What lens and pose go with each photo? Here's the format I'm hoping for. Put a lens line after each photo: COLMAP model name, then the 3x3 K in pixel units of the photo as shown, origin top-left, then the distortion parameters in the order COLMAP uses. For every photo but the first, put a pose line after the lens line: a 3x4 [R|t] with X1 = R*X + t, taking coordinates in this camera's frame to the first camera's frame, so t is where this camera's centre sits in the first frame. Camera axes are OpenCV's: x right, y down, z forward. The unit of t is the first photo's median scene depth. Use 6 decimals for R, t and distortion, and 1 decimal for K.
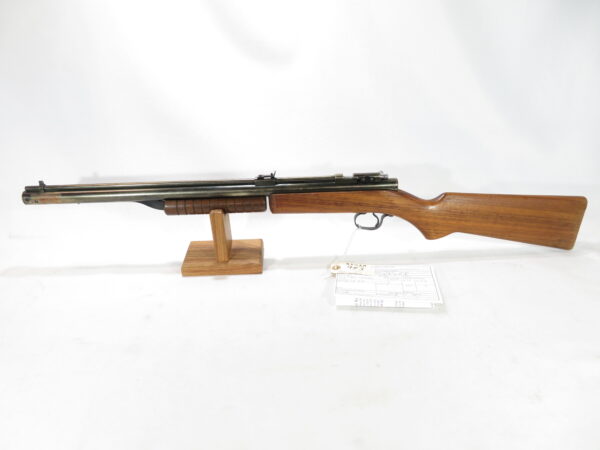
lens RADIAL K [[431.1, 0, 304.8], [0, 431.1, 225.1], [0, 0, 1]] dist [-0.006006, -0.000226]
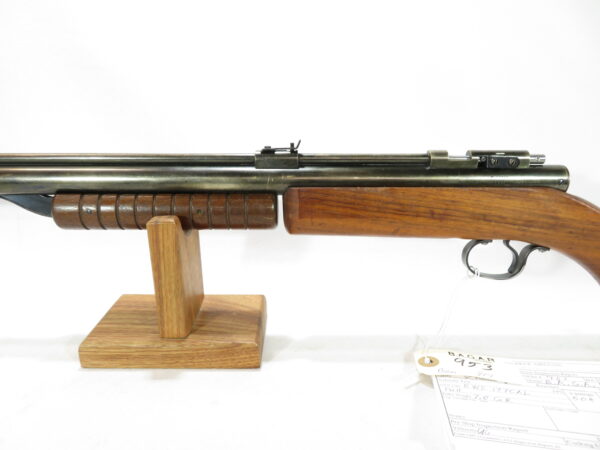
lens RADIAL K [[432.2, 0, 305.2], [0, 432.2, 224.3], [0, 0, 1]] dist [-0.005234, 0.004849]
pose [[0.999286, 0.032304, -0.019588, -0.049221], [-0.035484, 0.980515, -0.193212, 0.051211], [0.012965, 0.193769, 0.980962, 0.541198]]
